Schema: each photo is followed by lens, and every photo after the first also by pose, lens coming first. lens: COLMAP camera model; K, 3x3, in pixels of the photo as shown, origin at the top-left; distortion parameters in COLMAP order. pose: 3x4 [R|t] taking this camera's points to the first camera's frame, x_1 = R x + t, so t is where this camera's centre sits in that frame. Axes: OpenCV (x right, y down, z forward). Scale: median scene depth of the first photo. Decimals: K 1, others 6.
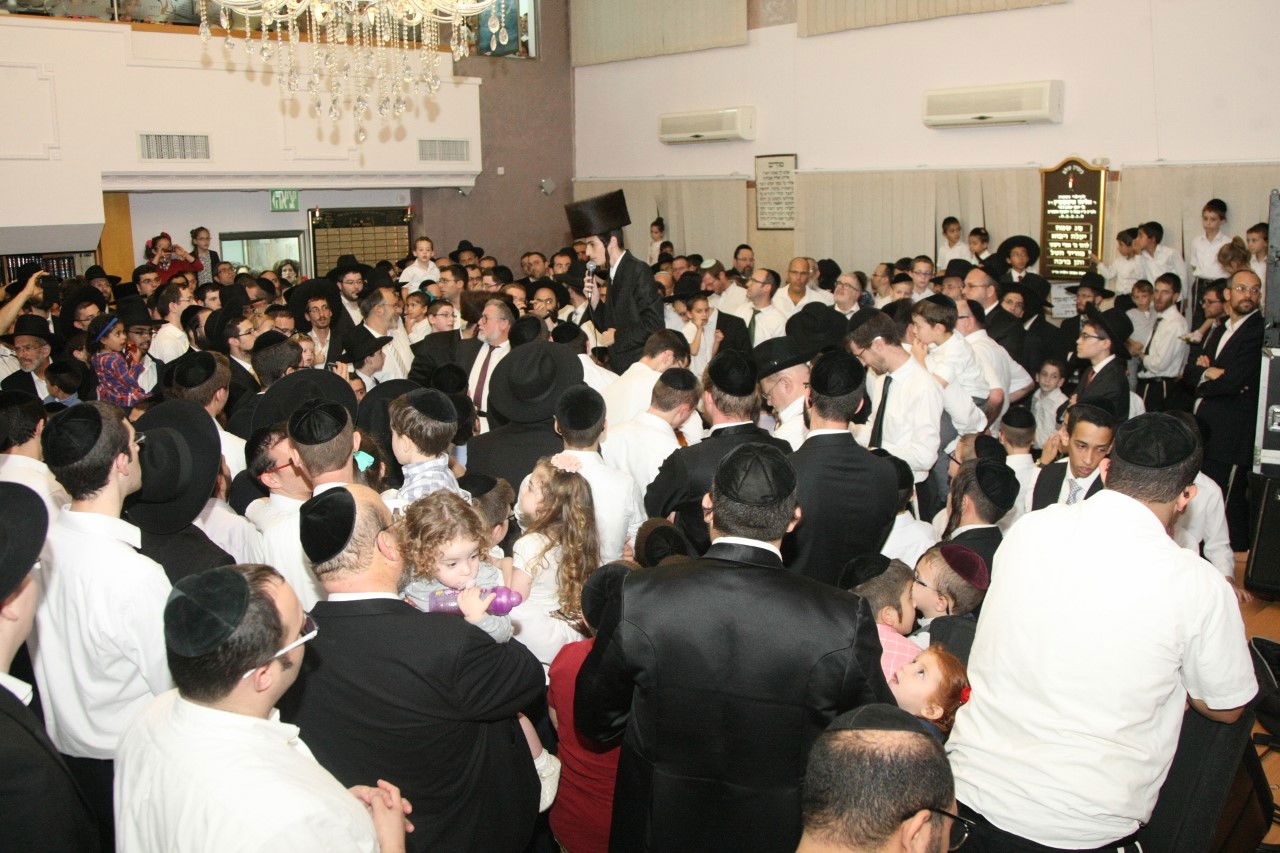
lens RADIAL K [[1143.7, 0, 648.8], [0, 1143.7, 420.1], [0, 0, 1]] dist [-0.128486, 0.088403]
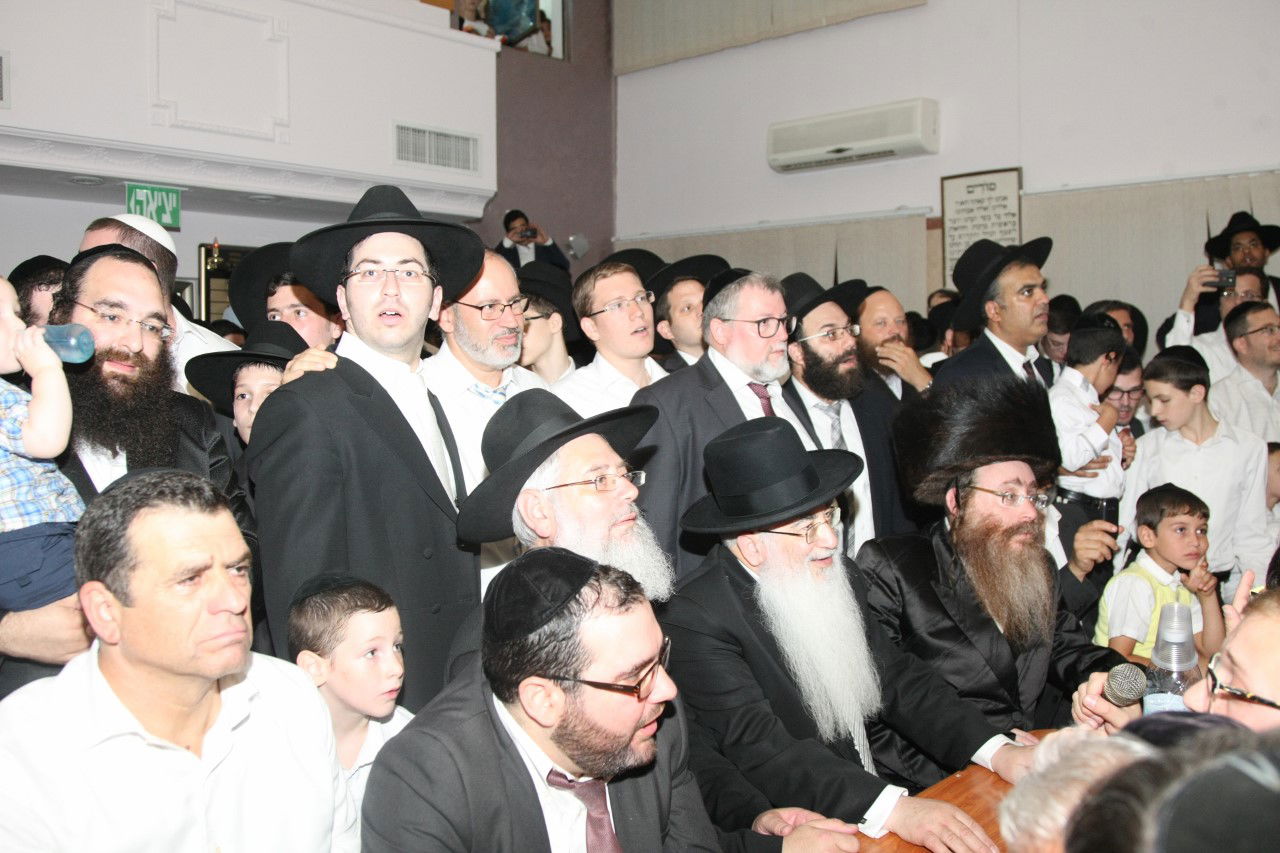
lens RADIAL K [[1143.7, 0, 664.1], [0, 1143.7, 426.1], [0, 0, 1]] dist [-0.128486, 0.088403]
pose [[0.996776, 0.007115, 0.079913, -0.106987], [0.003995, 0.990421, -0.138019, -0.011881], [-0.080130, 0.137894, 0.987200, 0.417795]]
